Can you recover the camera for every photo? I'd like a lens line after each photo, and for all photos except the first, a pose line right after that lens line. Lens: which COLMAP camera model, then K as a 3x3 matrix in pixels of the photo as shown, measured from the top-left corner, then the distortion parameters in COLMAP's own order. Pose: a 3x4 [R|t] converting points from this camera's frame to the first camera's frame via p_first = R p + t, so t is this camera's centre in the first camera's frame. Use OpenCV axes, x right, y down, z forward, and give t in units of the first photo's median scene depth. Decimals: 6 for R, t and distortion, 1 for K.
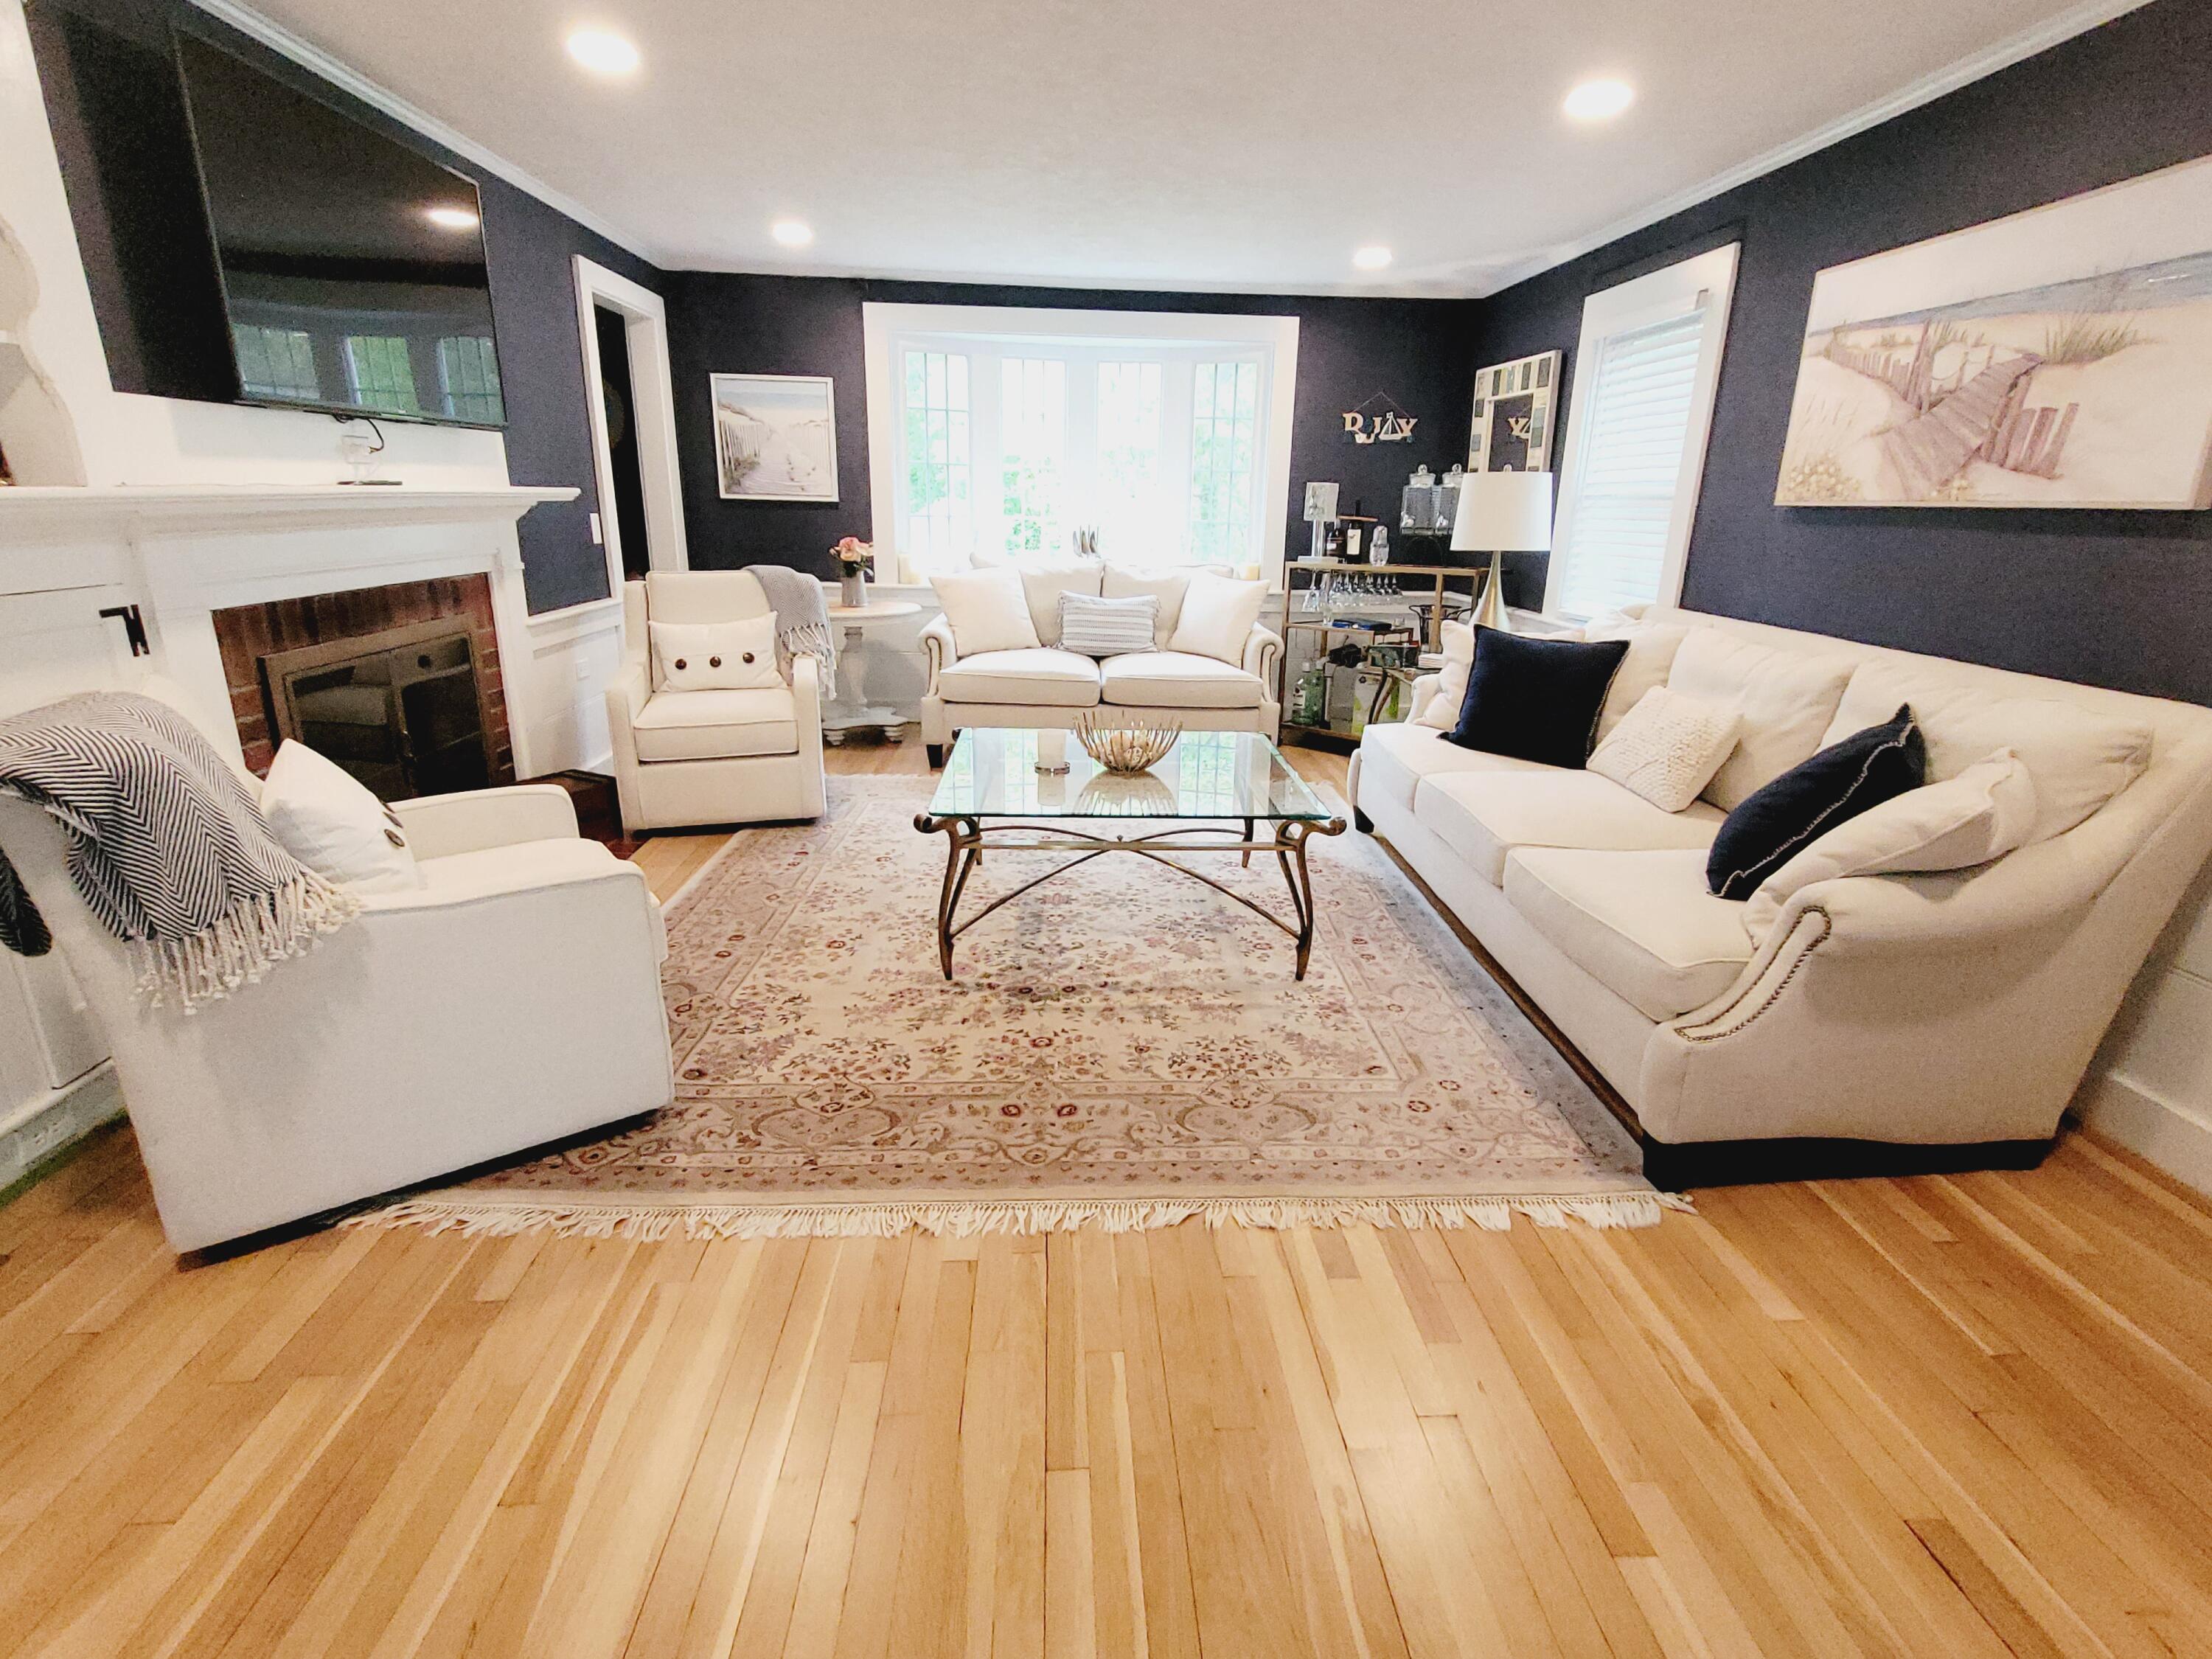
lens RADIAL K [[1081.1, 0, 1119.4], [0, 1081.1, 828.2], [0, 0, 1]] dist [0.003712, -0.001646]
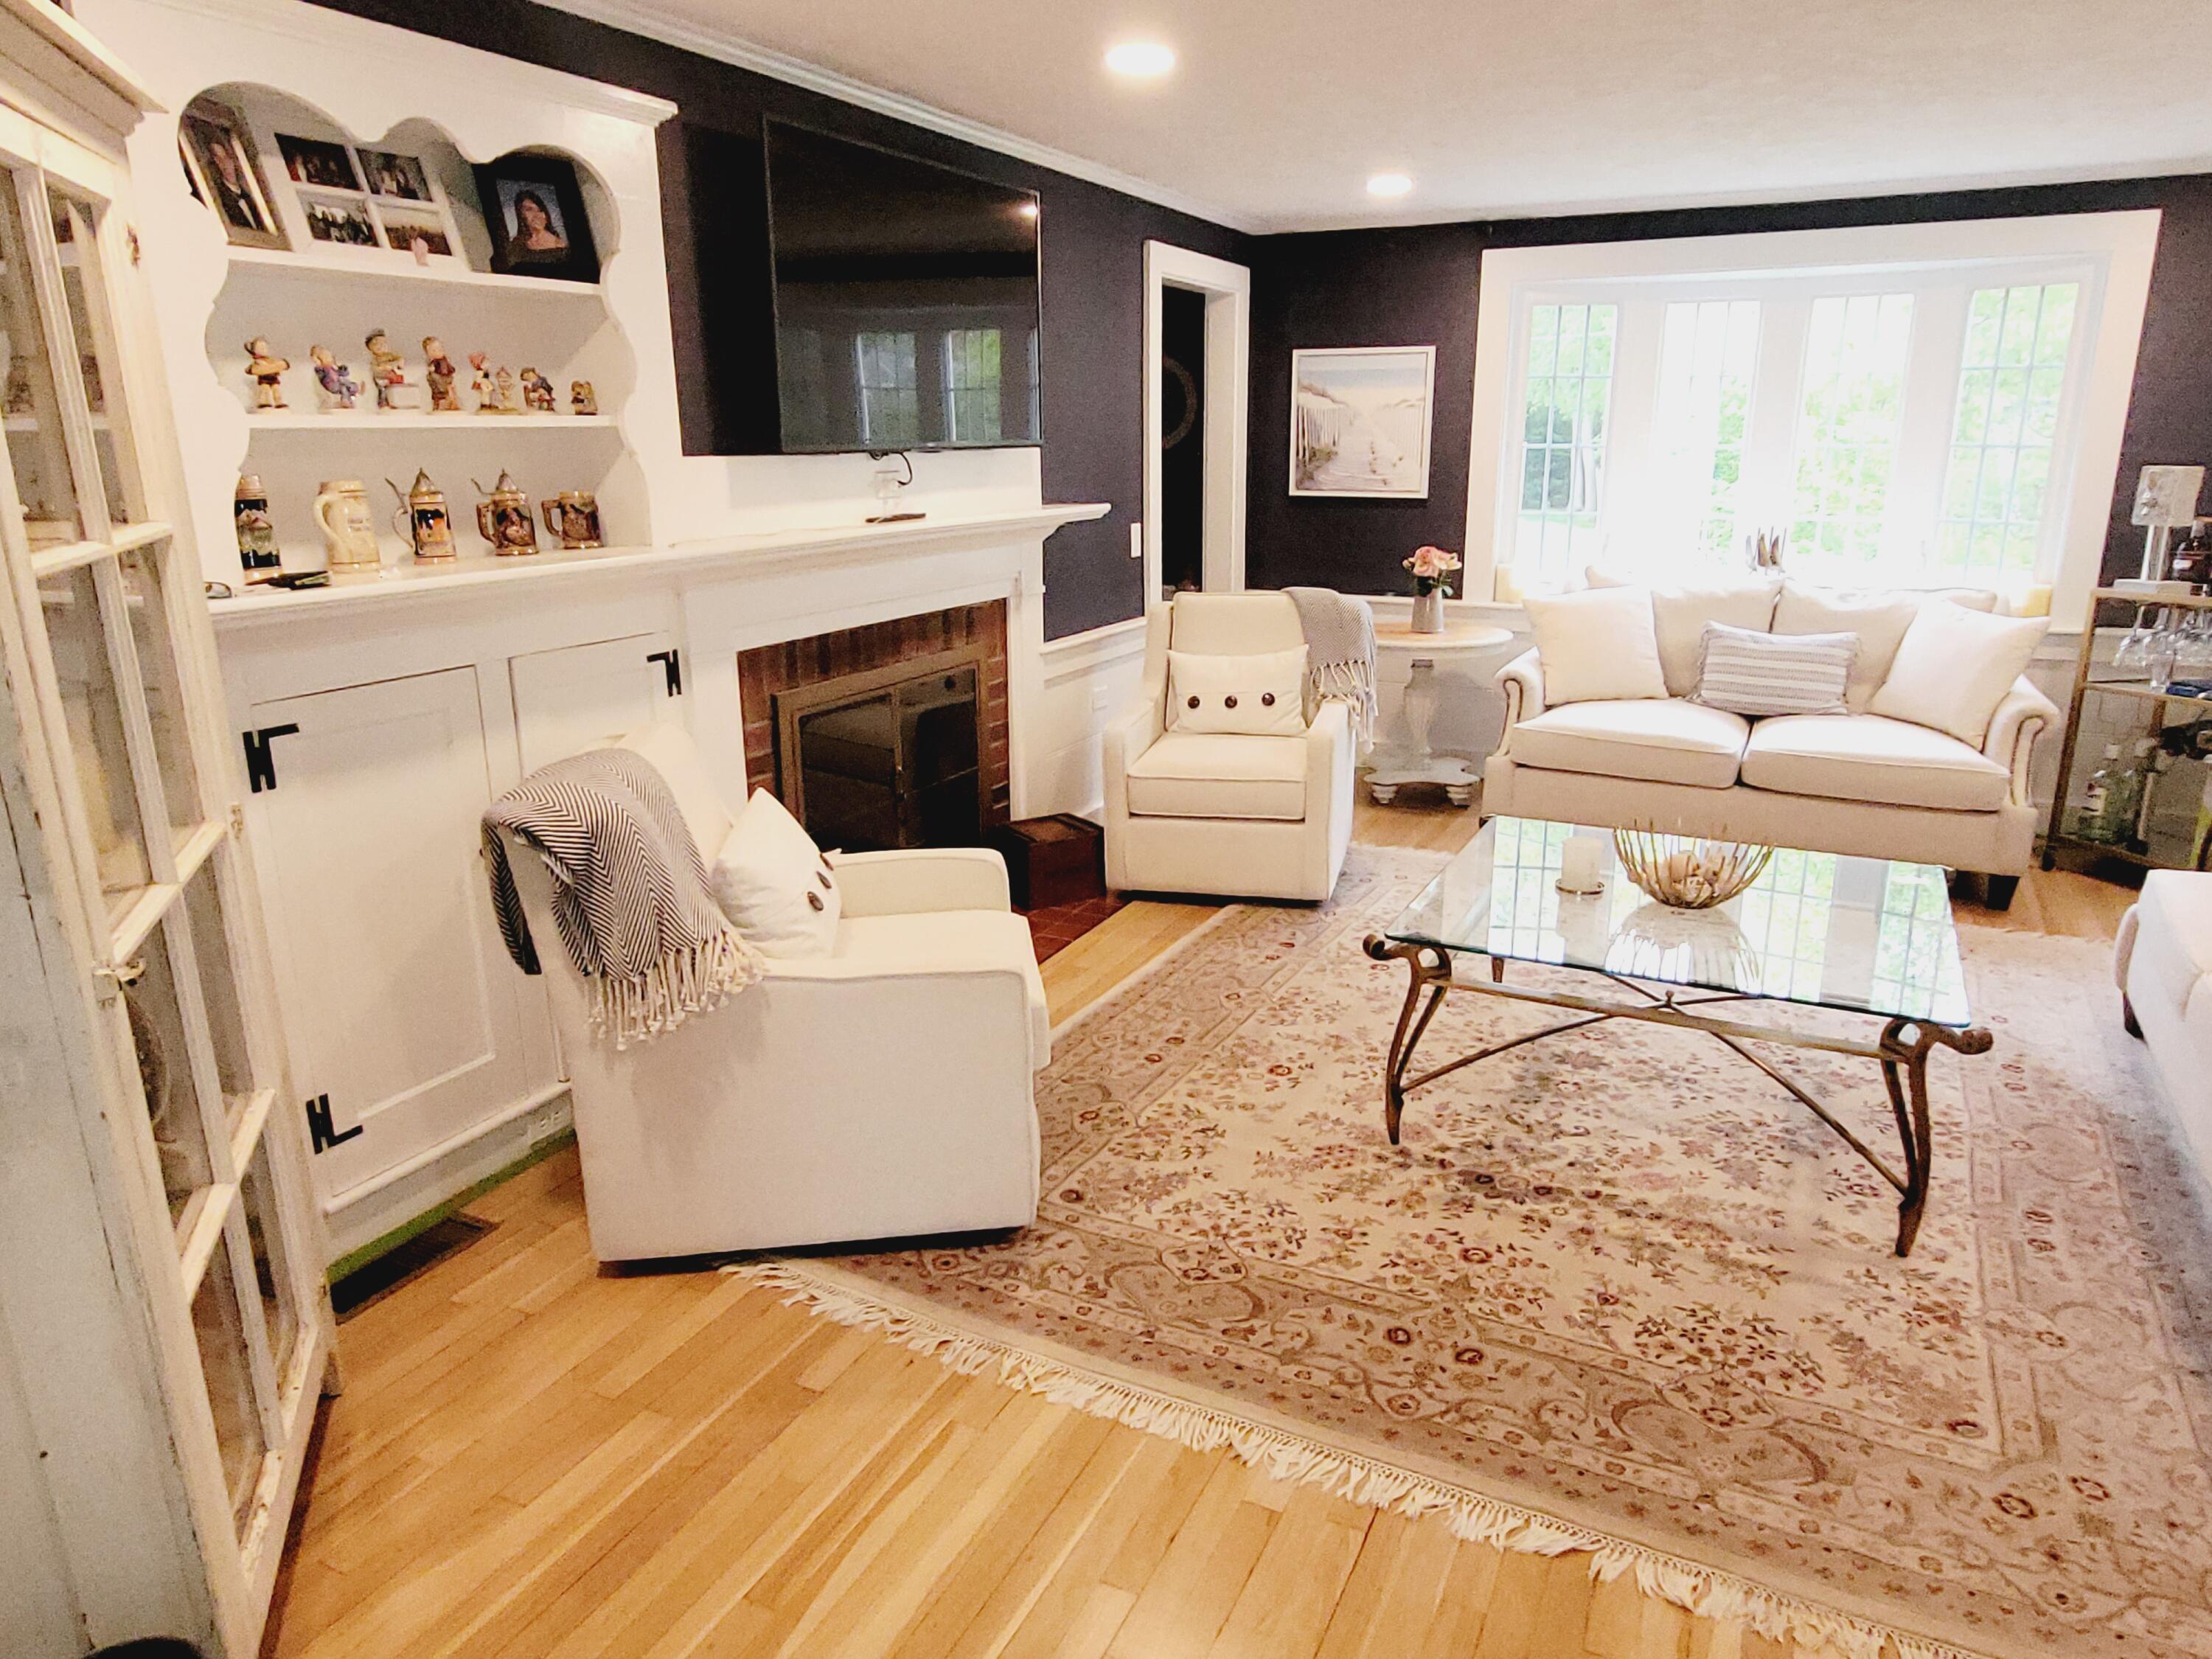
lens RADIAL K [[1425.5, 0, 1118.3], [0, 1425.5, 822.3], [0, 0, 1]] dist [0.003444, 0.001501]
pose [[0.870177, 0.103363, -0.481776, 0.150566], [-0.121622, 0.992554, -0.006723, -0.064238], [0.477494, 0.064445, 0.876268, -0.024943]]
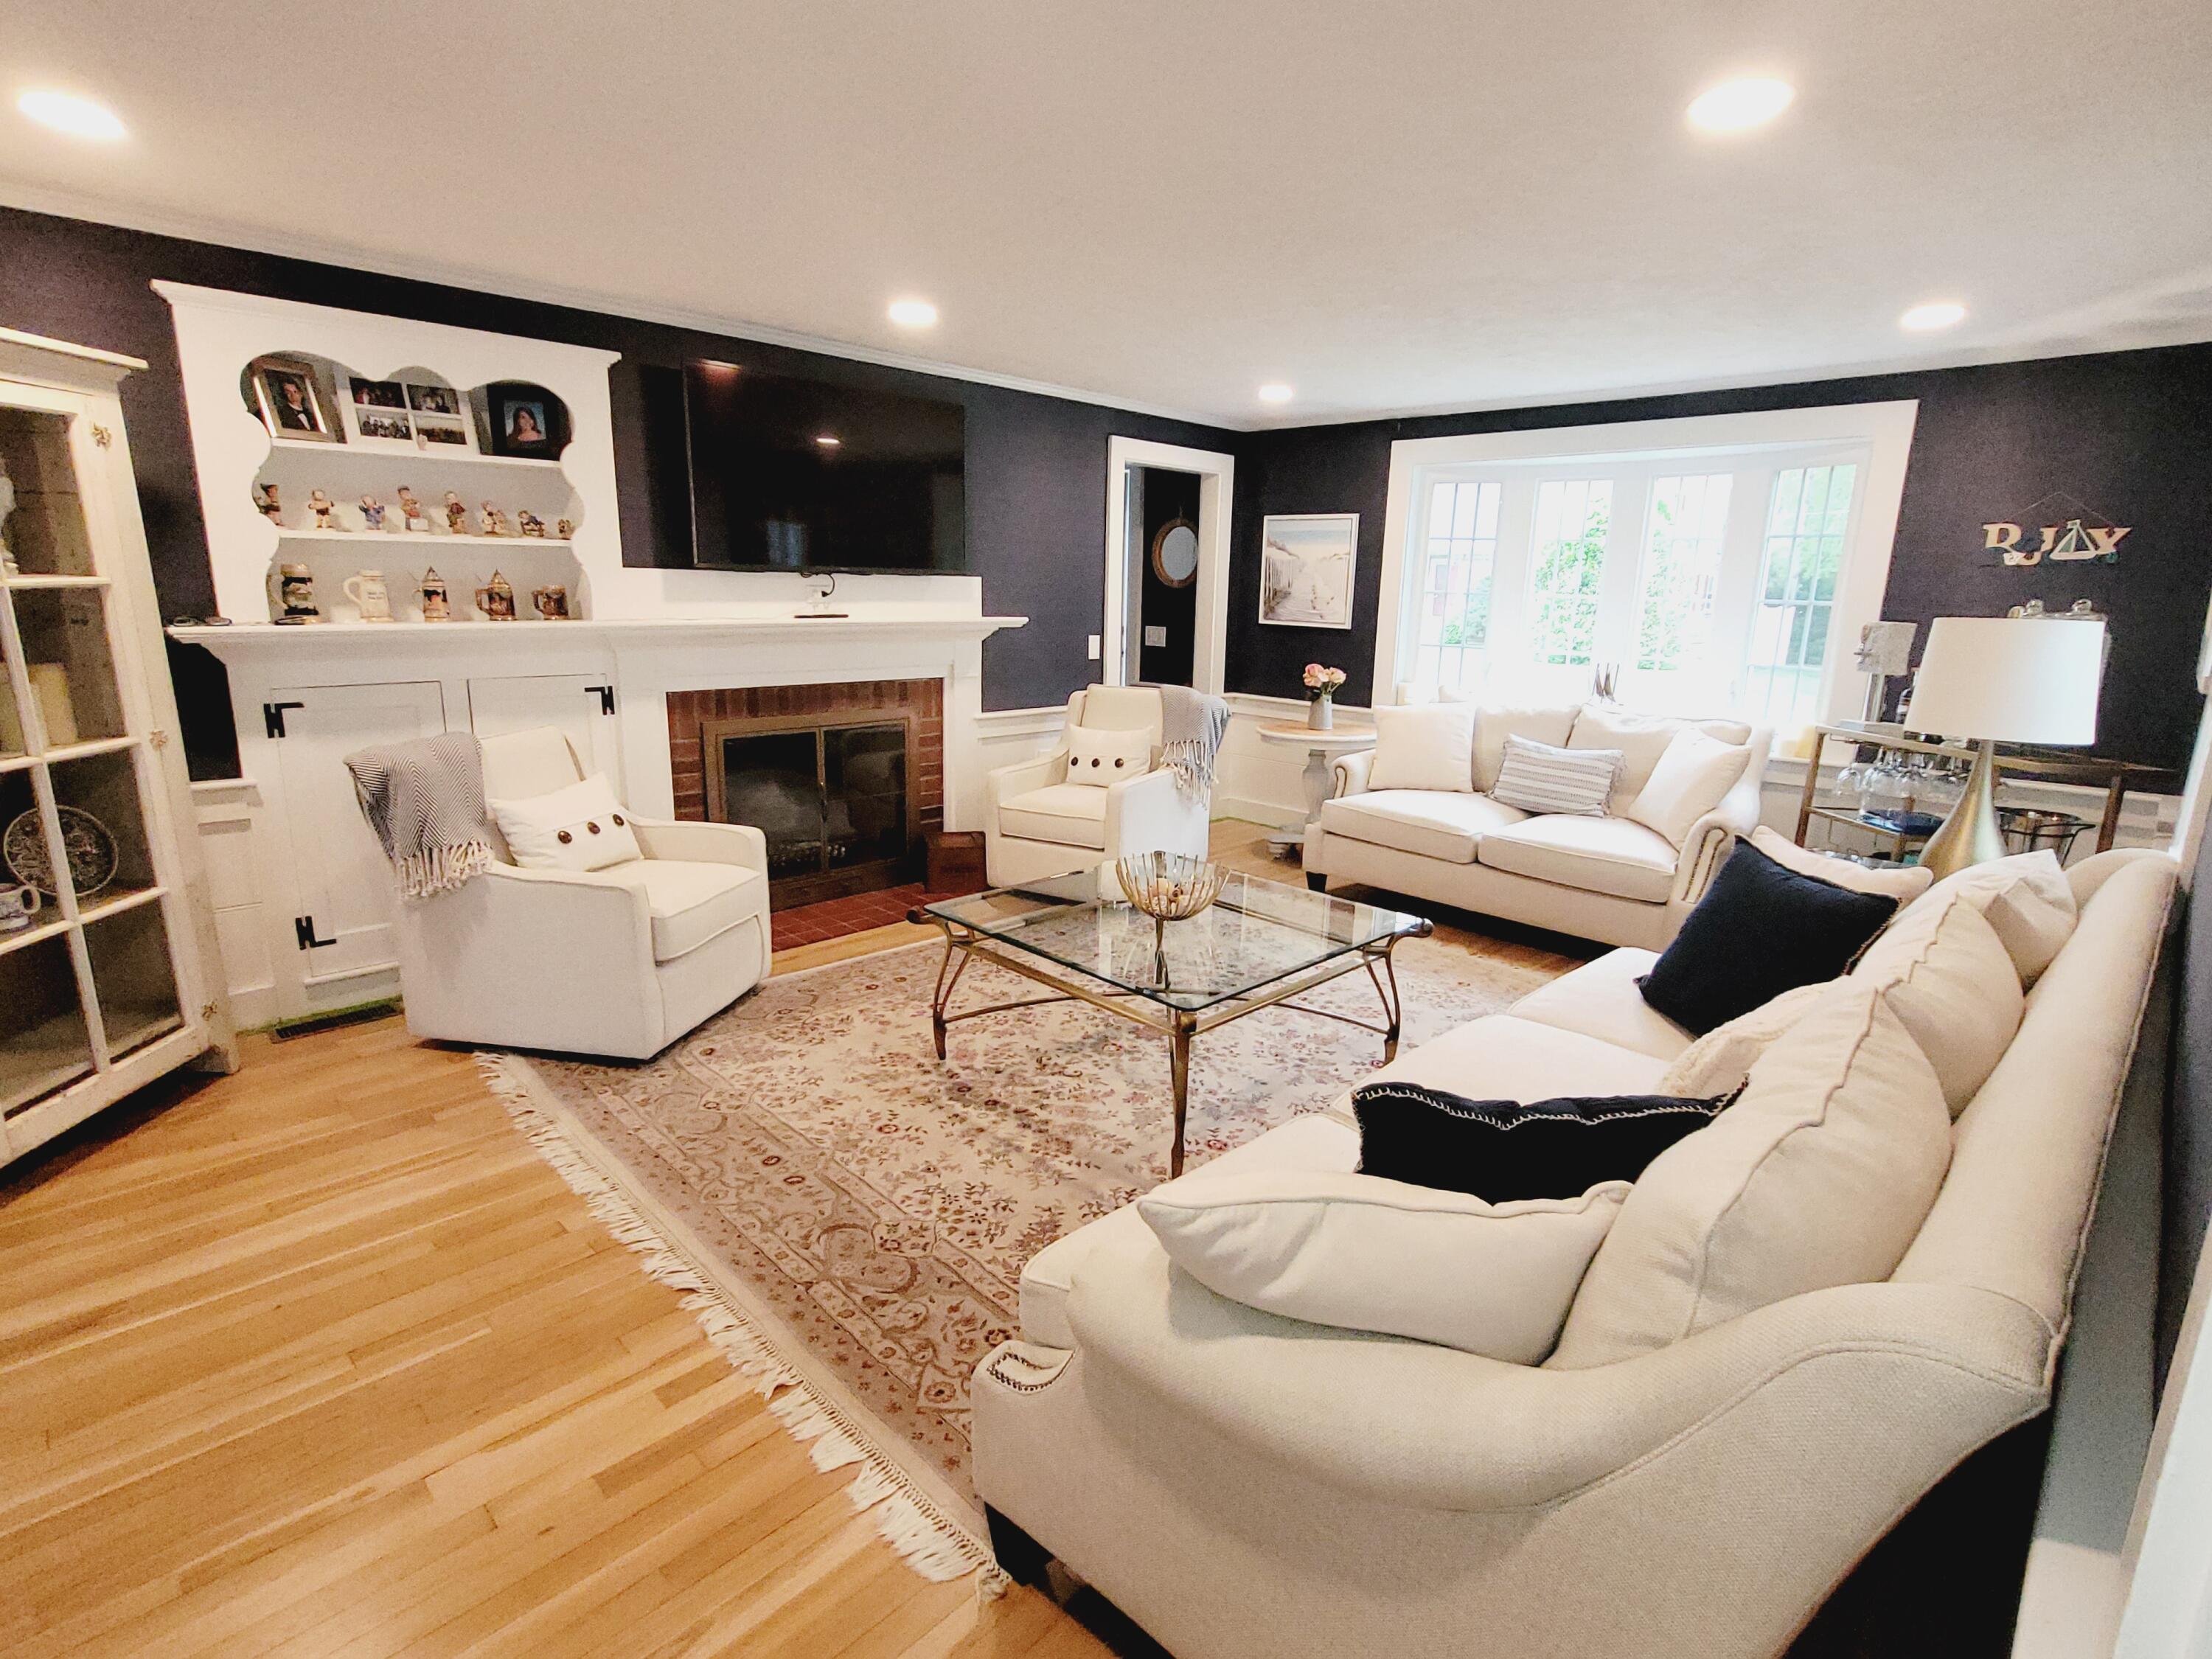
lens RADIAL K [[1081.1, 0, 1111.7], [0, 1081.1, 827.3], [0, 0, 1]] dist [0.003712, -0.001646]
pose [[0.672474, 0.158912, -0.722859, 0.758150], [-0.228531, 0.973536, 0.001419, -0.140218], [0.703955, 0.164242, 0.690994, 0.327617]]
